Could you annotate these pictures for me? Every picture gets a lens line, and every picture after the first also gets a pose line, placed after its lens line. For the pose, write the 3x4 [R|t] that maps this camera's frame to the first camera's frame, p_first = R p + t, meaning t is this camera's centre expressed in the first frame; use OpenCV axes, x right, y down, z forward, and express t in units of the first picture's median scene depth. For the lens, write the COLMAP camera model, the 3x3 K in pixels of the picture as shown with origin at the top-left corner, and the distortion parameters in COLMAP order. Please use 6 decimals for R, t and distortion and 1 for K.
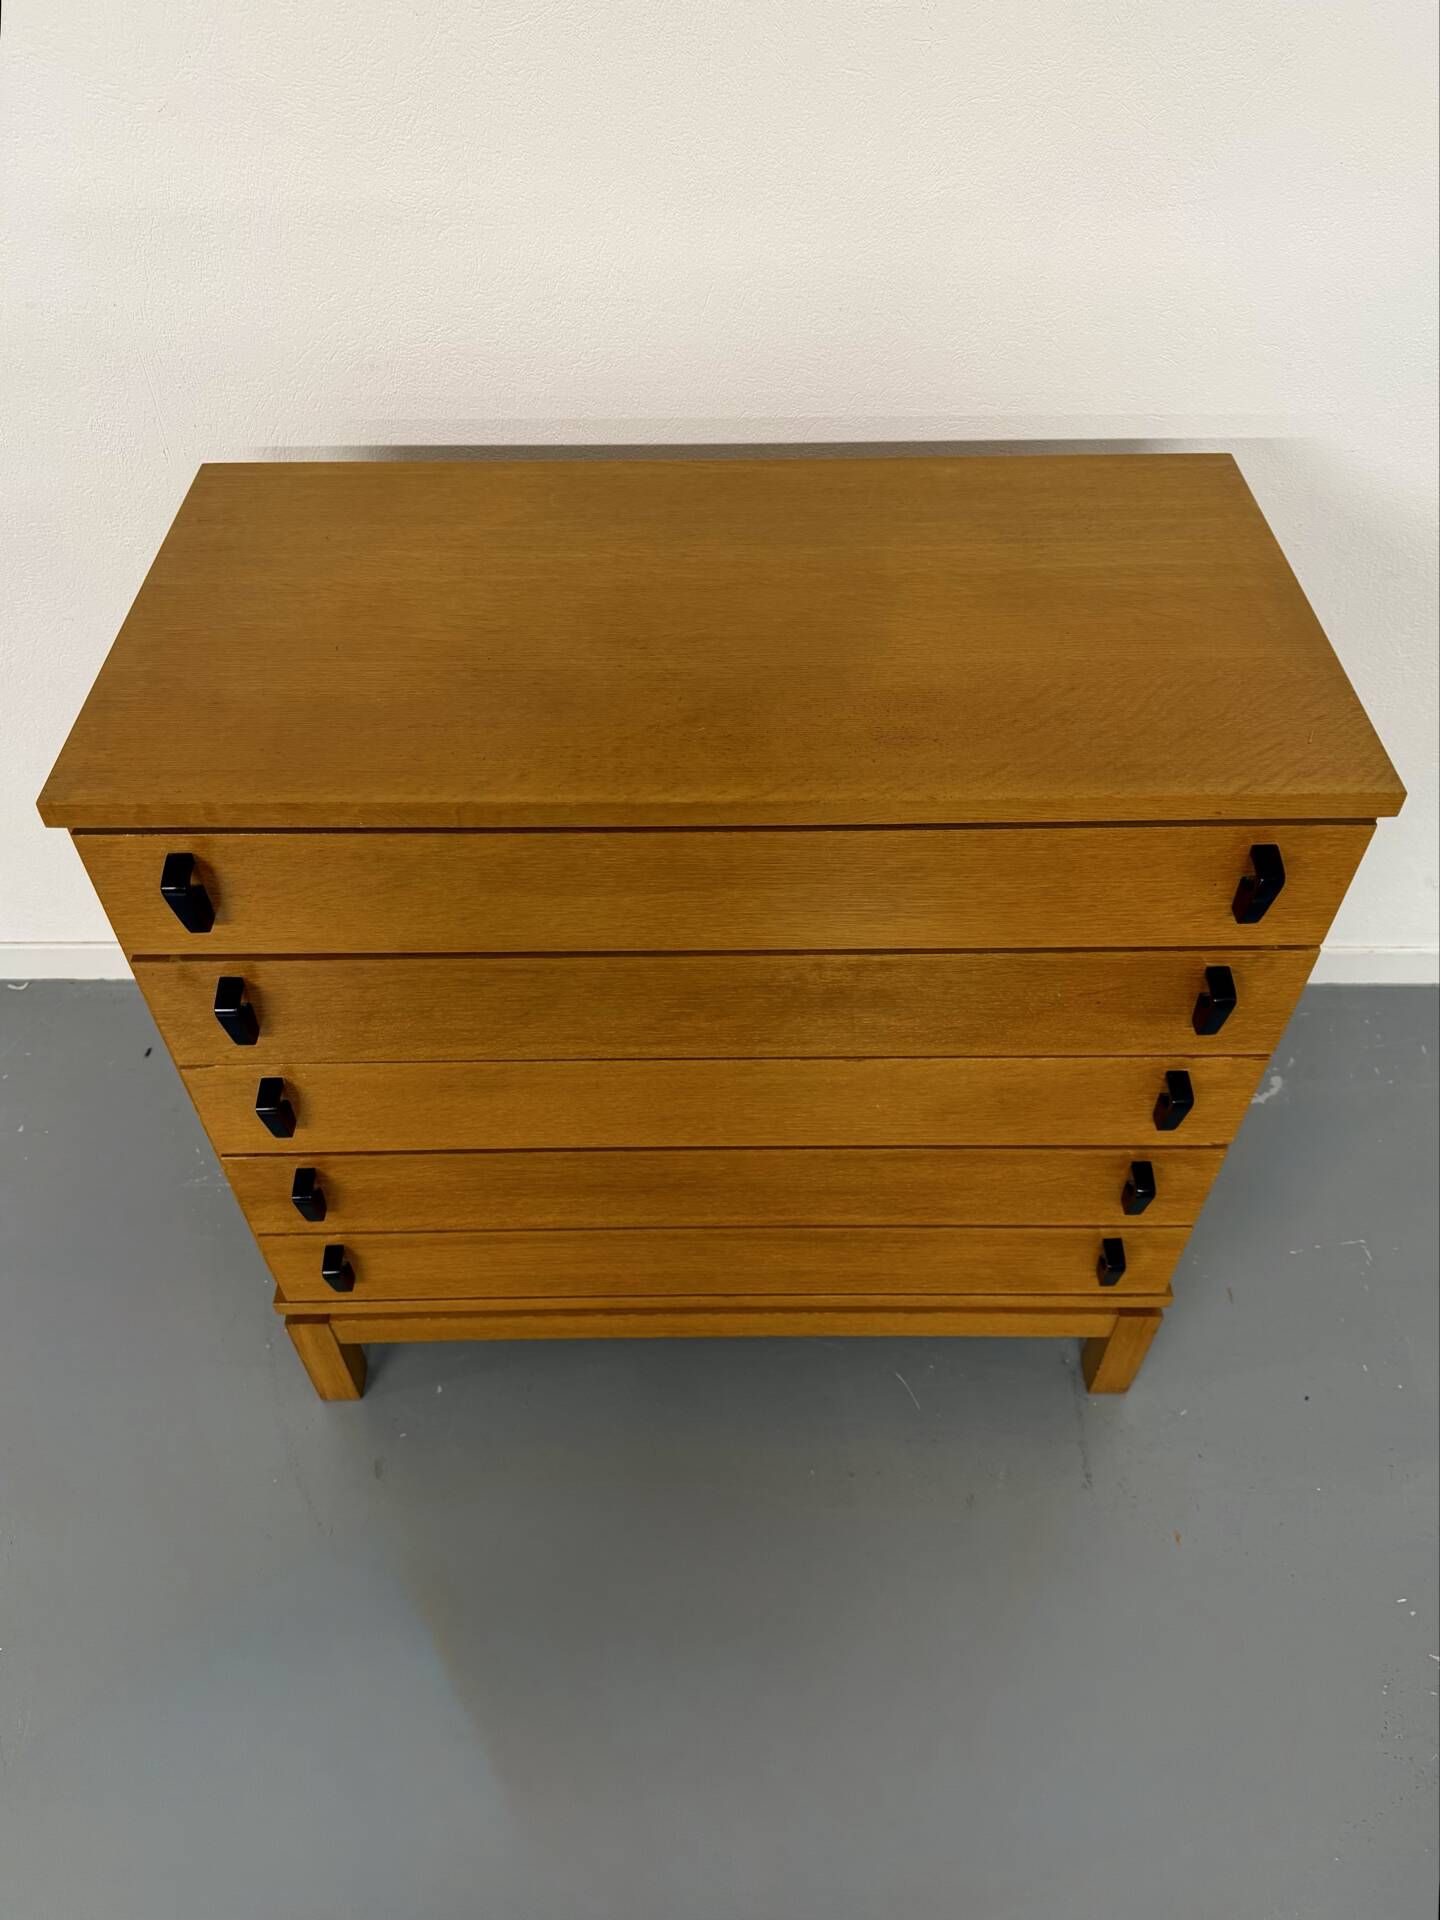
lens RADIAL K [[1431.9, 0, 720.0], [0, 1431.9, 960.0], [0, 0, 1]] dist [0.130122, -0.230902]
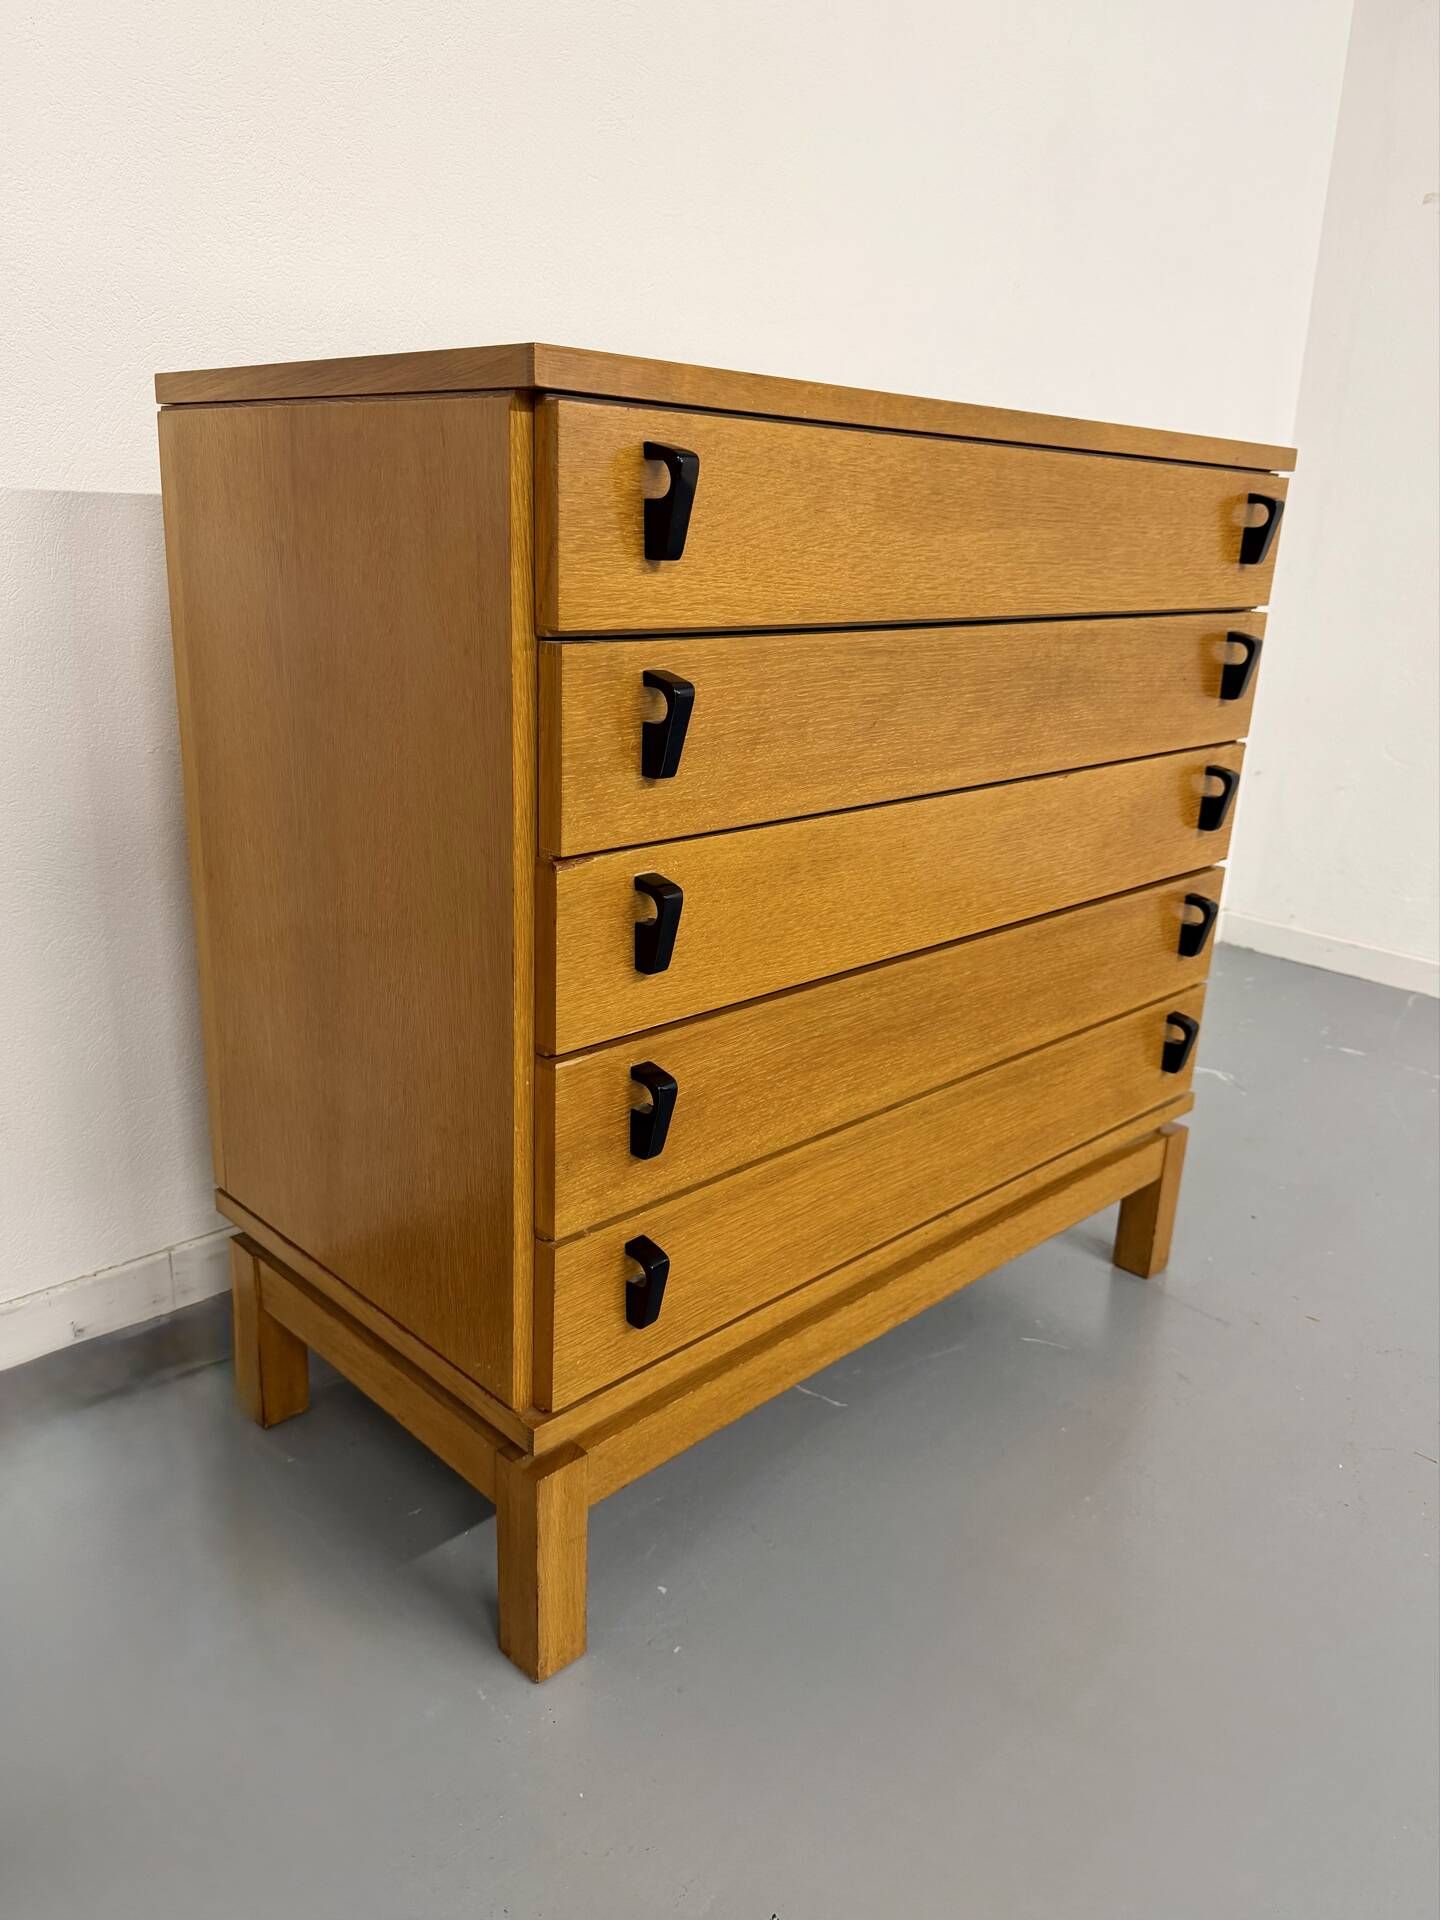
lens RADIAL K [[1406.6, 0, 720.0], [0, 1406.6, 960.0], [0, 0, 1]] dist [0.188294, -0.415402]
pose [[0.713478, -0.174023, 0.678723, -0.808070], [0.484196, 0.822622, -0.298072, 0.366484], [-0.506461, 0.541303, 0.671184, 0.503115]]
